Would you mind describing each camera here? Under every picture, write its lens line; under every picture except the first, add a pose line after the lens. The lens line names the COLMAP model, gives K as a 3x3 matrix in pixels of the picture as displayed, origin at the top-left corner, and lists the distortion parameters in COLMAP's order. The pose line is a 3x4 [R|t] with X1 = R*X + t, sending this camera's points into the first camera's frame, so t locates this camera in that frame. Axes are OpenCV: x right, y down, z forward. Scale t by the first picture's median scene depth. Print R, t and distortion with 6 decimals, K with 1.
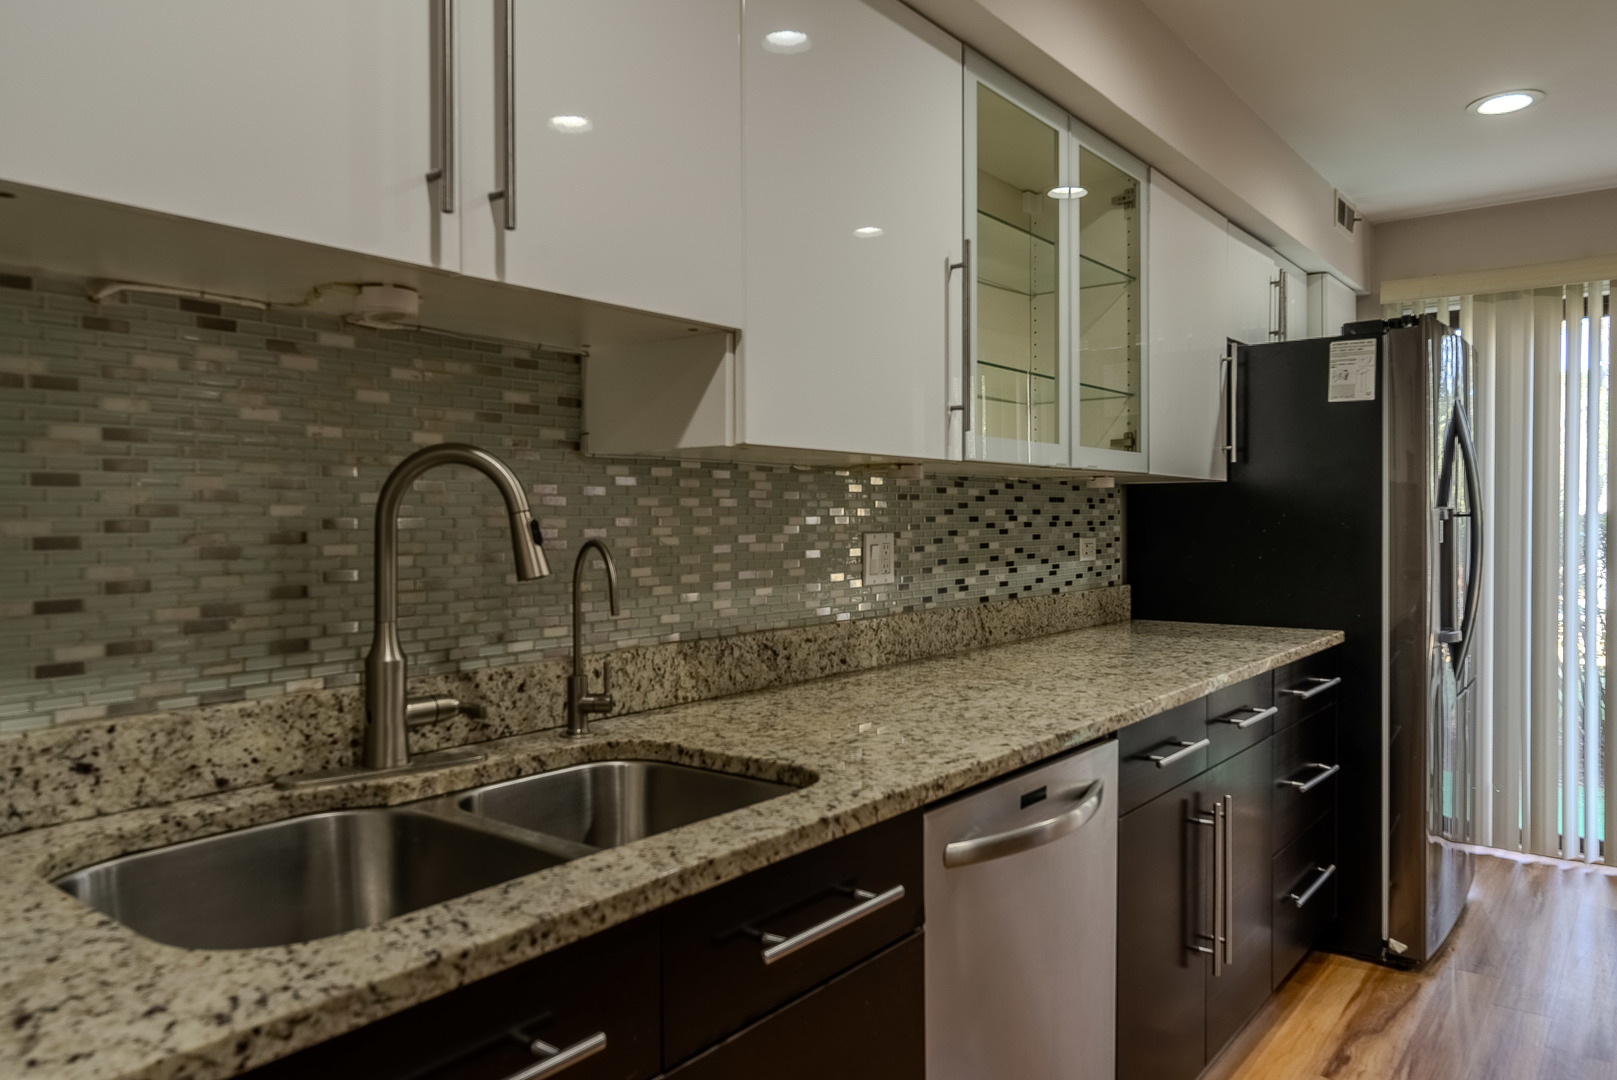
lens RADIAL K [[1101.5, 0, 808.1], [0, 1101.5, 537.5], [0, 0, 1]] dist [-0.002458, 0.004431]
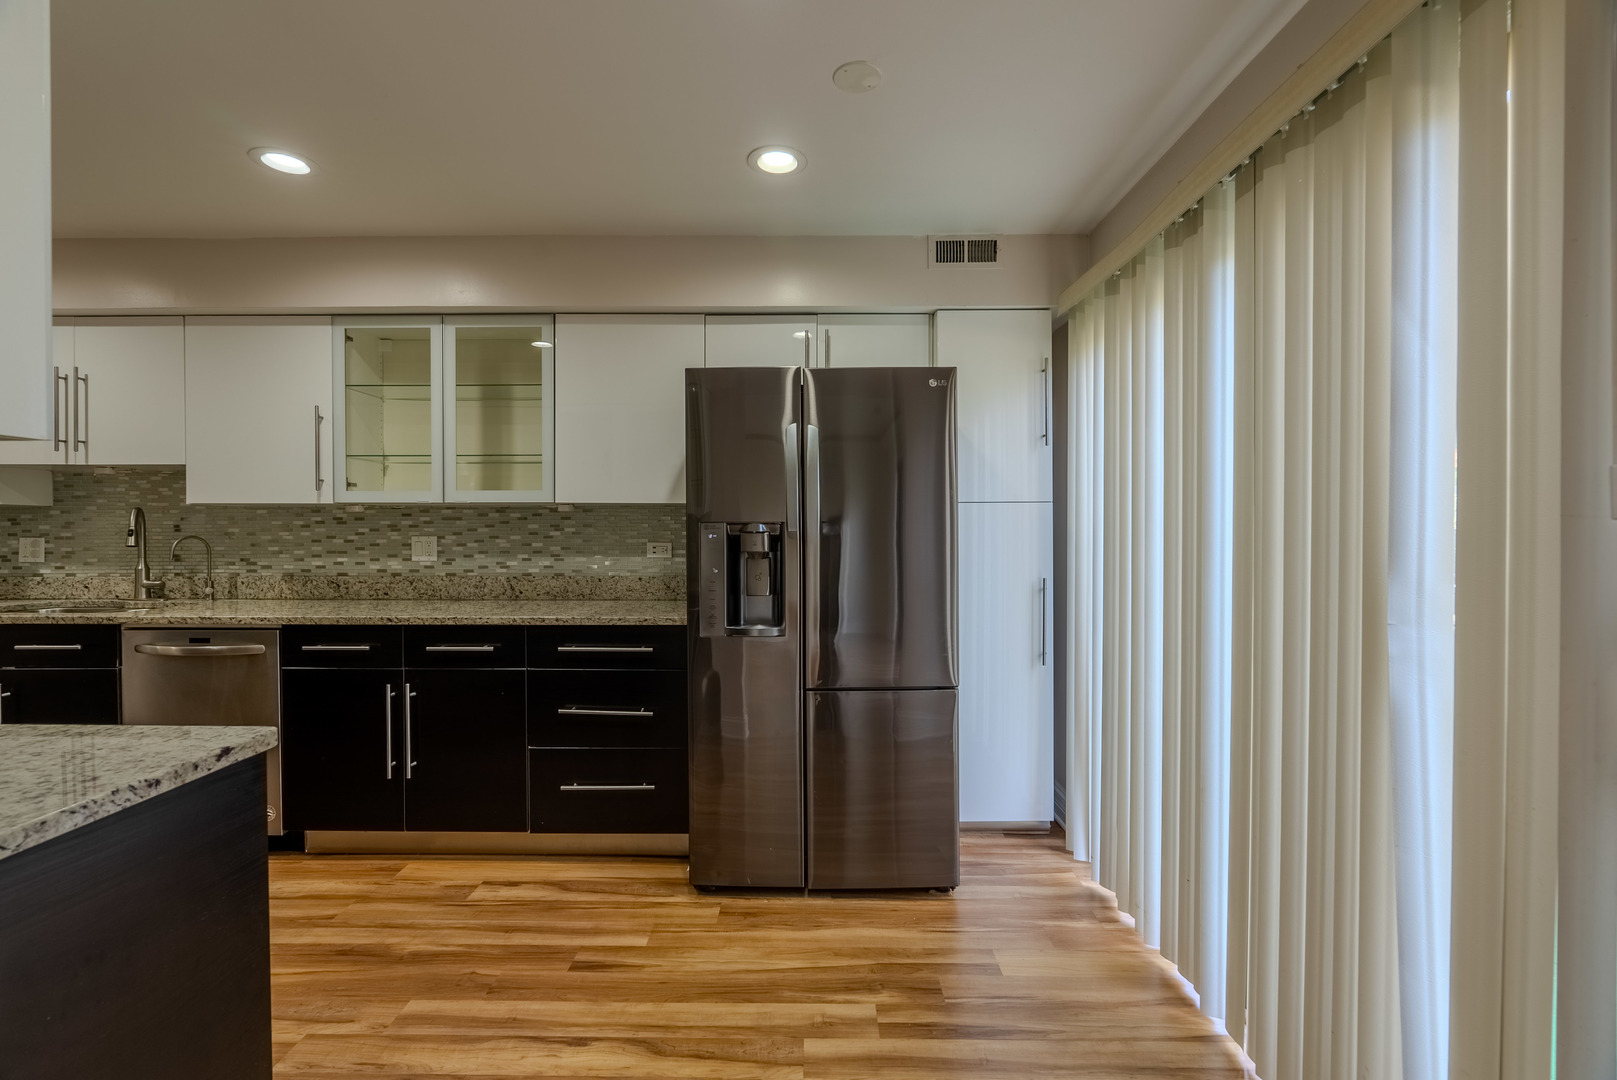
lens RADIAL K [[715.5, 0, 805.8], [0, 715.5, 538.8], [0, 0, 1]] dist [-0.004915, -0.000194]
pose [[0.609589, 0.014198, -0.792591, 1.435165], [-0.016392, 0.999852, 0.005304, -0.016737], [0.792548, 0.009759, 0.609731, 0.678015]]
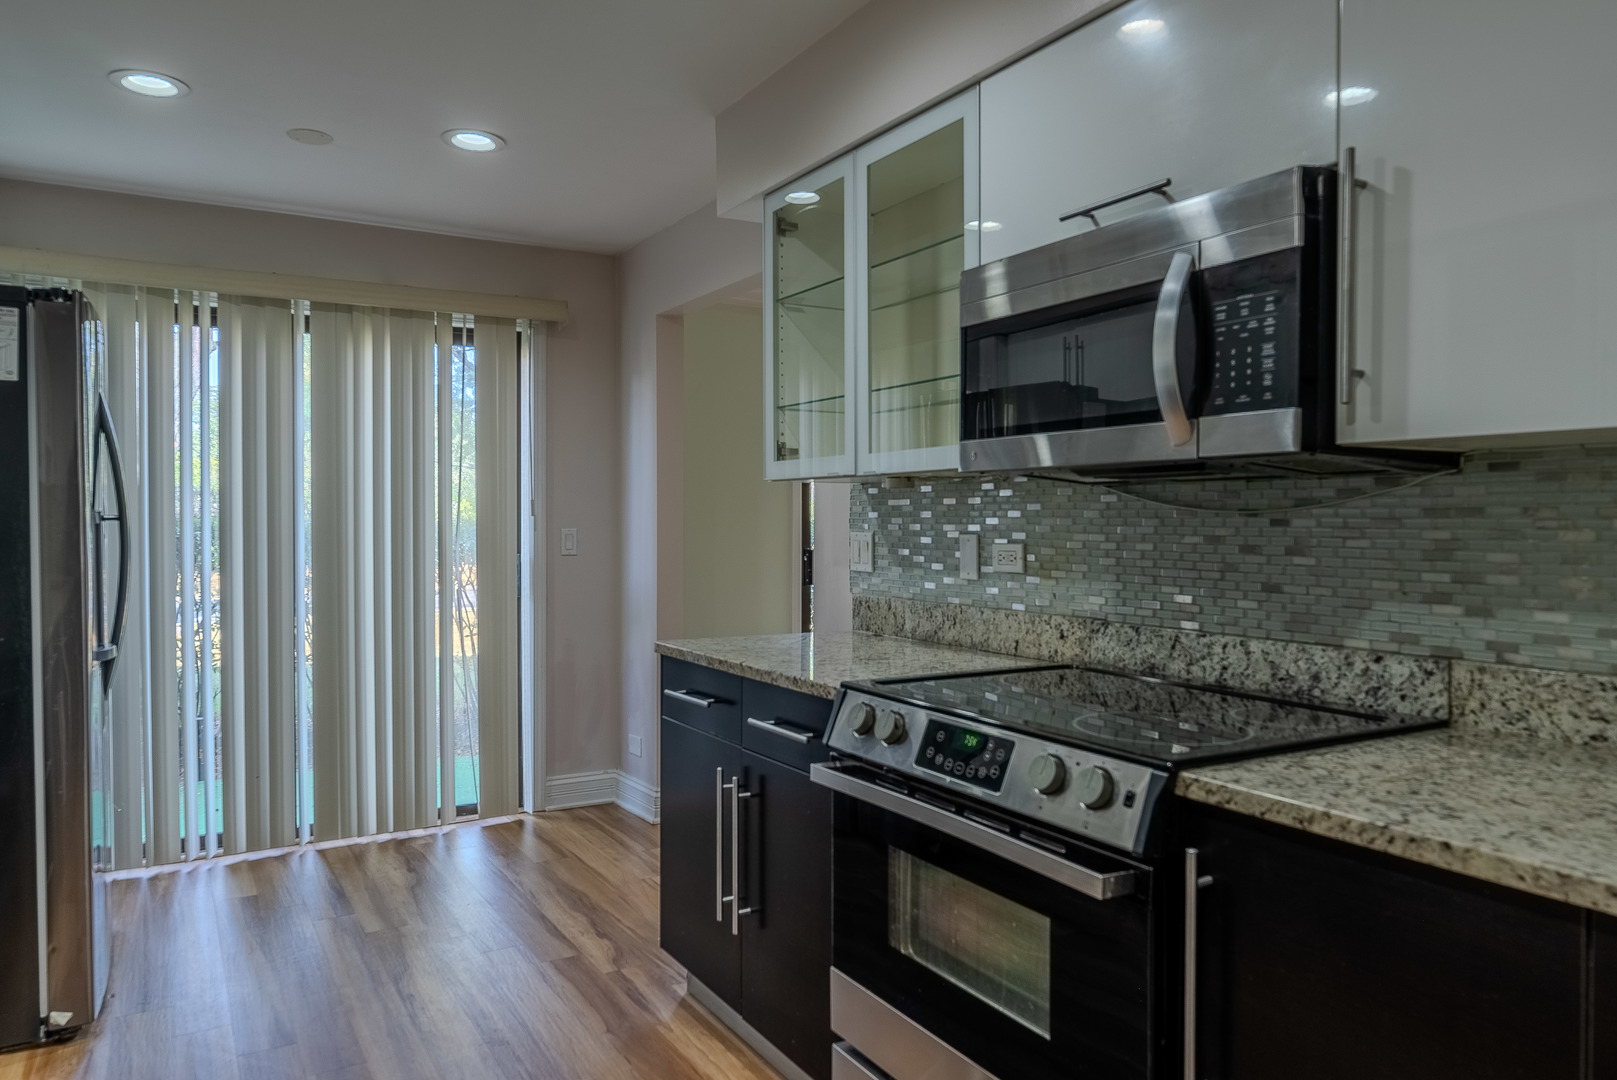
lens RADIAL K [[1101.5, 0, 807.6], [0, 1101.5, 539.4], [0, 0, 1]] dist [-0.002458, 0.004431]
pose [[0.367044, -0.012958, 0.930113, -0.054593], [0.015230, 0.999853, 0.007919, -0.001781], [-0.930079, 0.011259, 0.367187, 0.152031]]
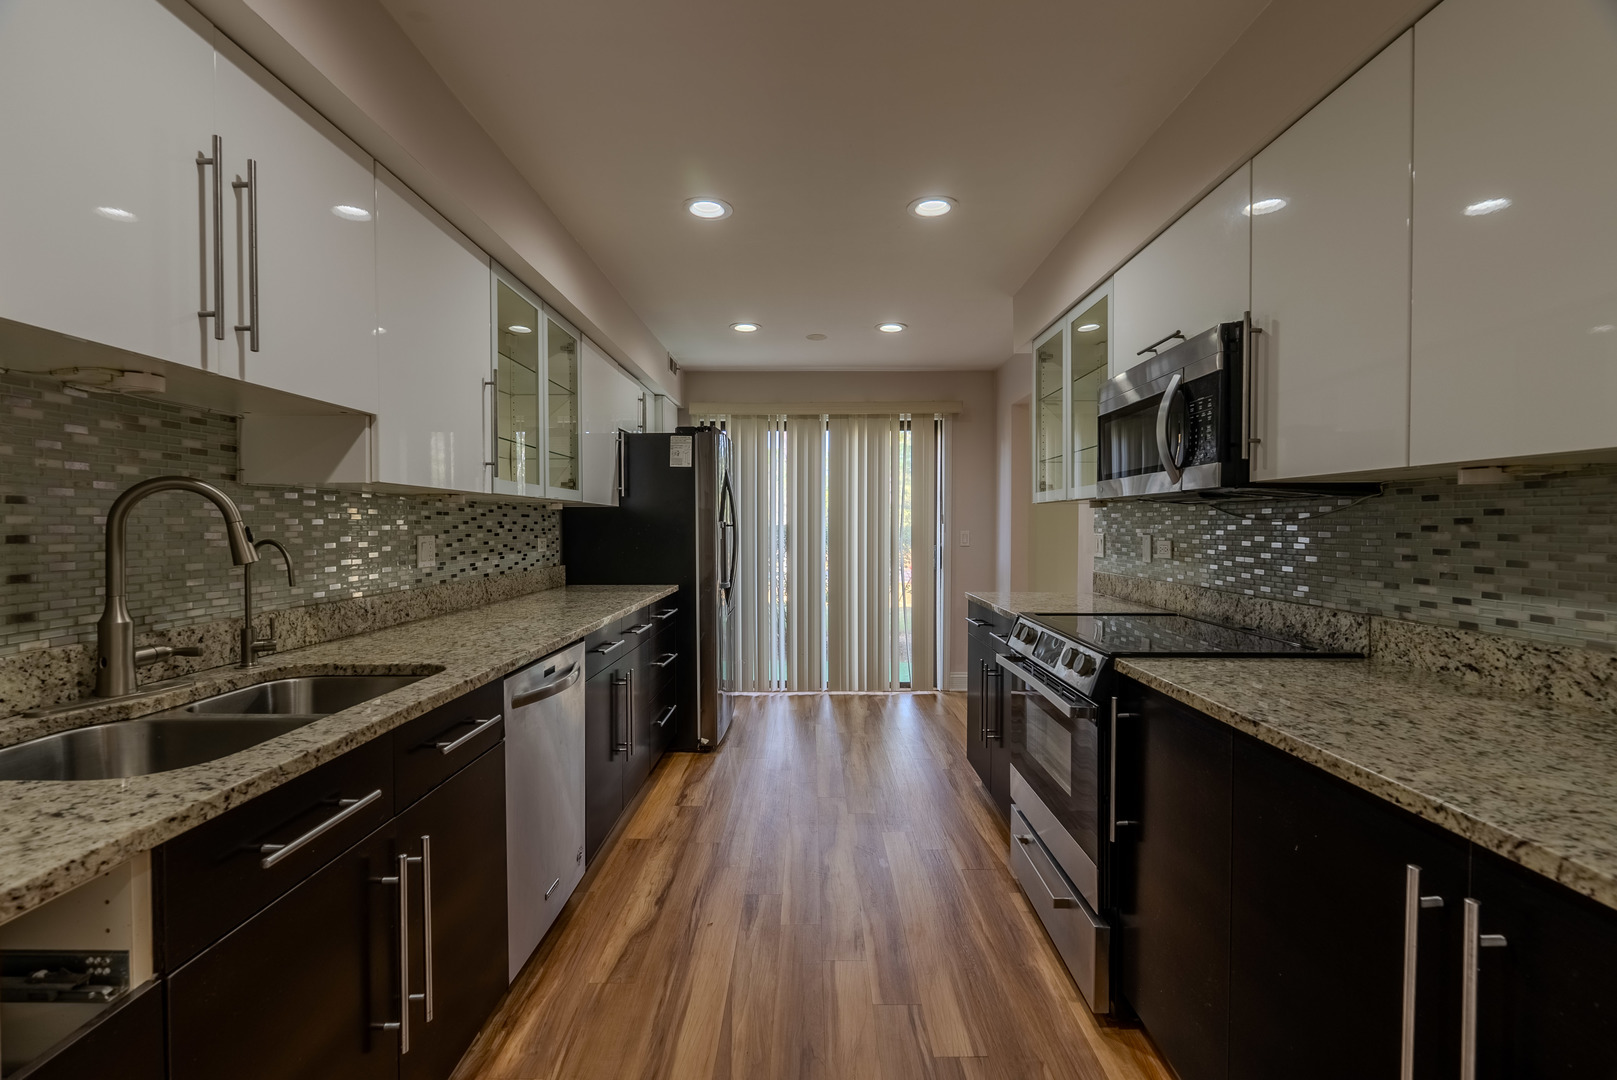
lens RADIAL K [[715.5, 0, 806.4], [0, 715.5, 541.6], [0, 0, 1]] dist [-0.004915, -0.000194]
pose [[0.791648, -0.010334, 0.610890, -0.122922], [0.008719, 0.999946, 0.005617, 0.003531], [-0.610916, 0.000879, 0.791695, -0.161226]]
